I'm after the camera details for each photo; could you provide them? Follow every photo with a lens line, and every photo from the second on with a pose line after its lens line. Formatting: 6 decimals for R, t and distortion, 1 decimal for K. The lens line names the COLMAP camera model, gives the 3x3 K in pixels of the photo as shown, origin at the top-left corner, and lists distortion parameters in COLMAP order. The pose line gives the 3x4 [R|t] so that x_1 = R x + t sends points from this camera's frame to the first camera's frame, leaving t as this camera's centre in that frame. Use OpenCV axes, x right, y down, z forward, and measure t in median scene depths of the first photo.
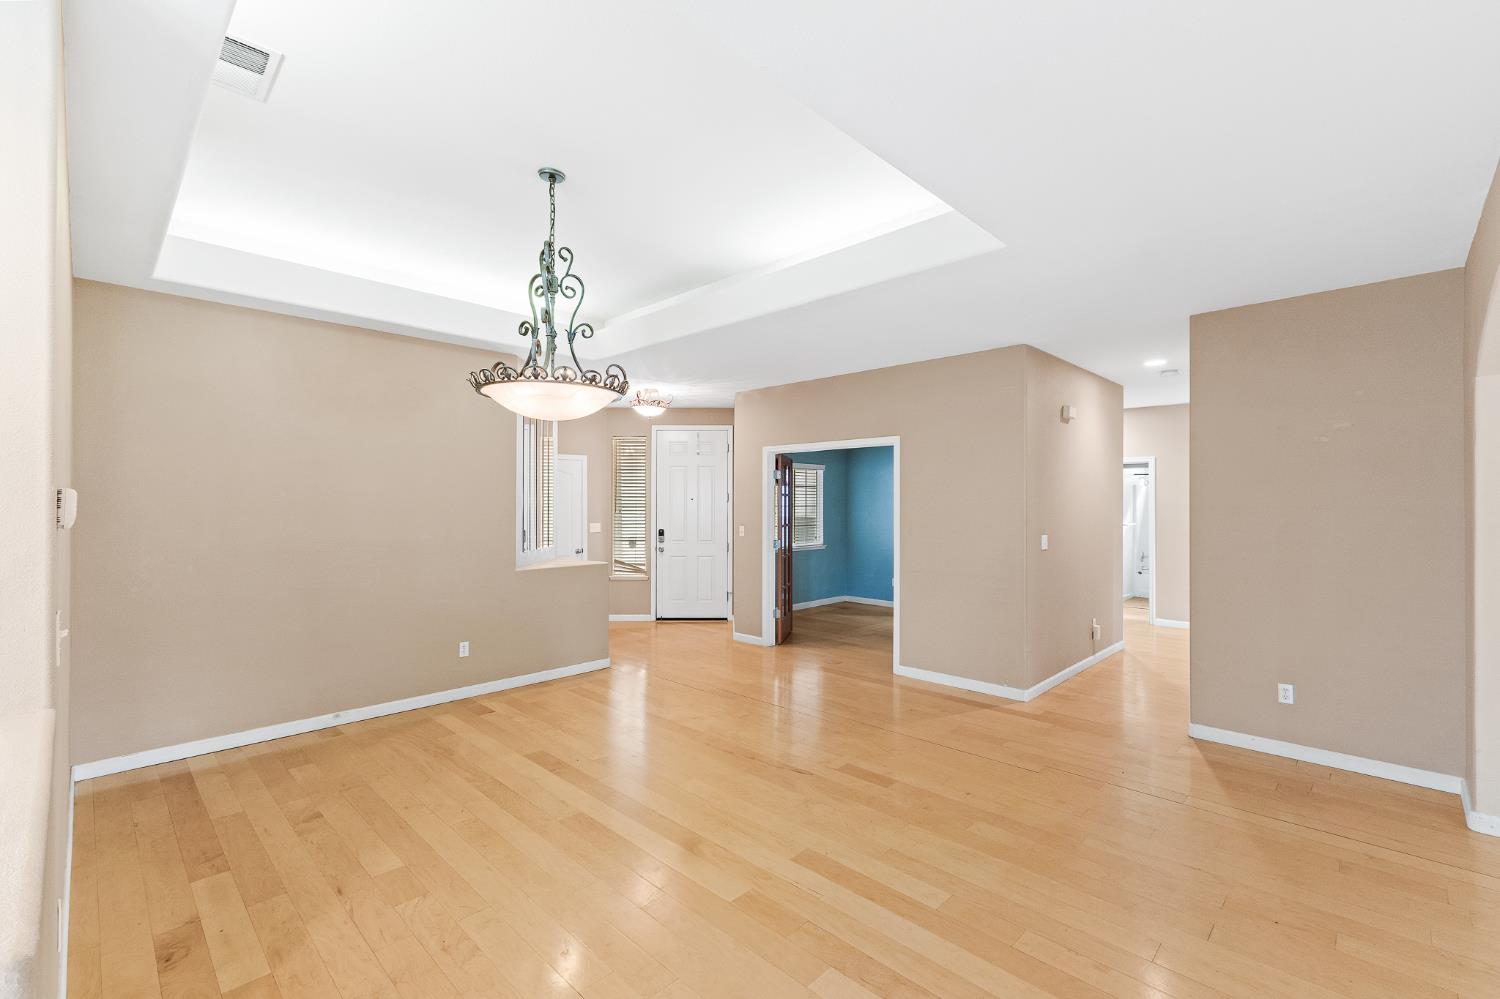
lens RADIAL K [[648.6, 0, 750.0], [0, 648.6, 499.5], [0, 0, 1]] dist [-0.000462, -0.000040]
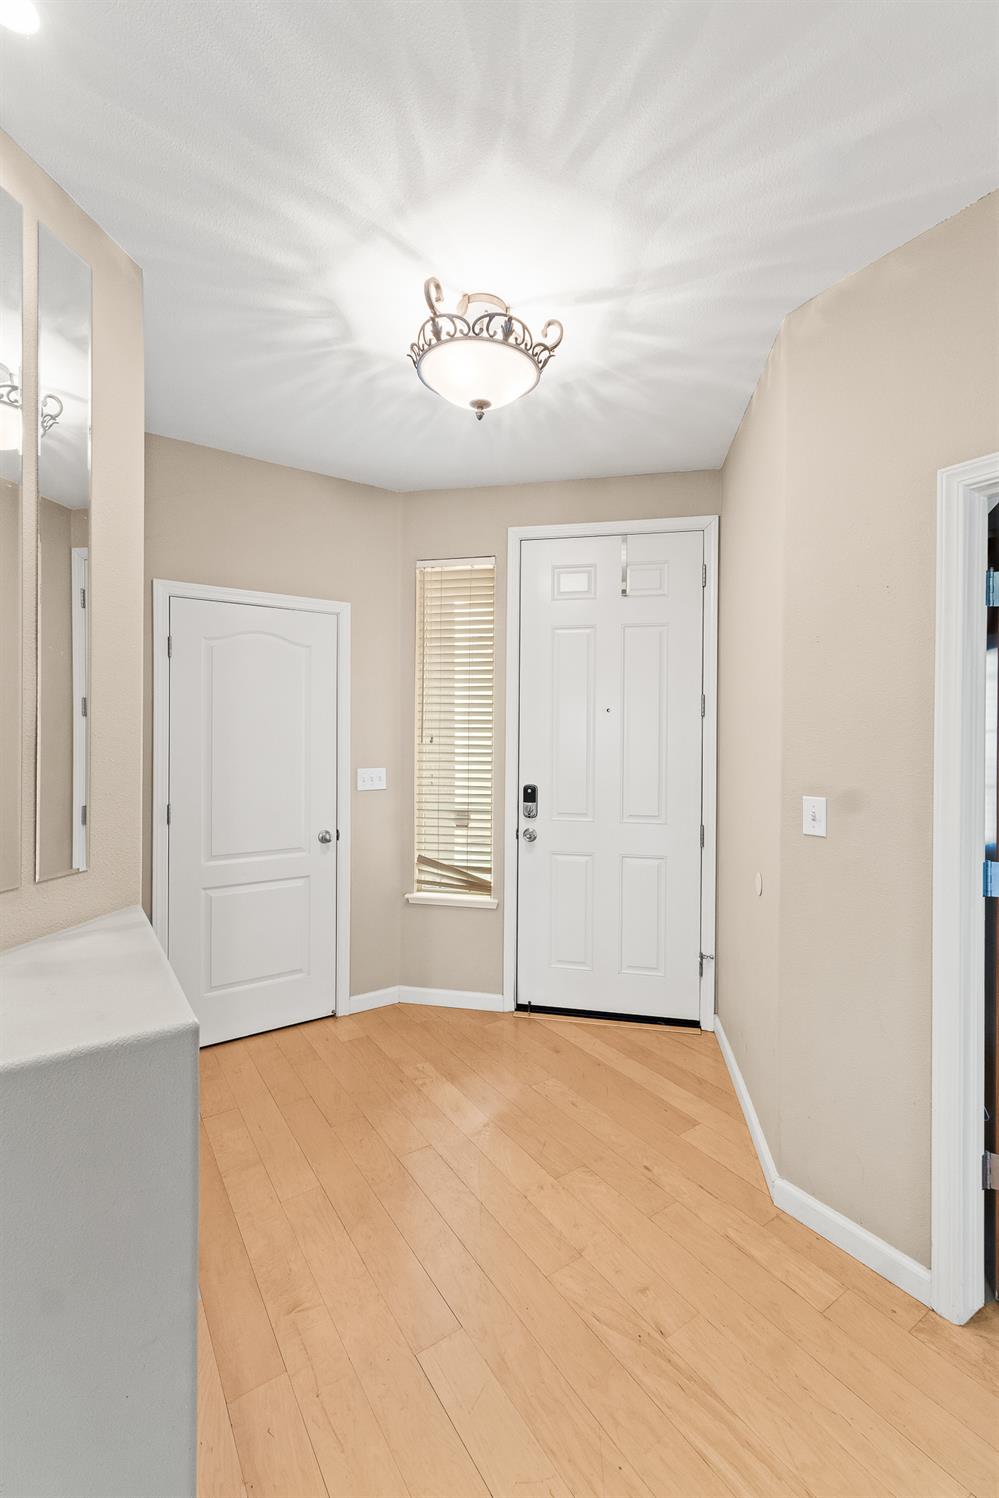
lens RADIAL K [[647.7, 0, 505.0], [0, 647.7, 732.9], [0, 0, 1]] dist [-0.000462, -0.000040]
pose [[0.978090, 0.006375, -0.208084, -0.069161], [-0.005118, 0.999965, 0.006581, 0.011232], [0.208118, -0.005372, 0.978089, 0.605759]]
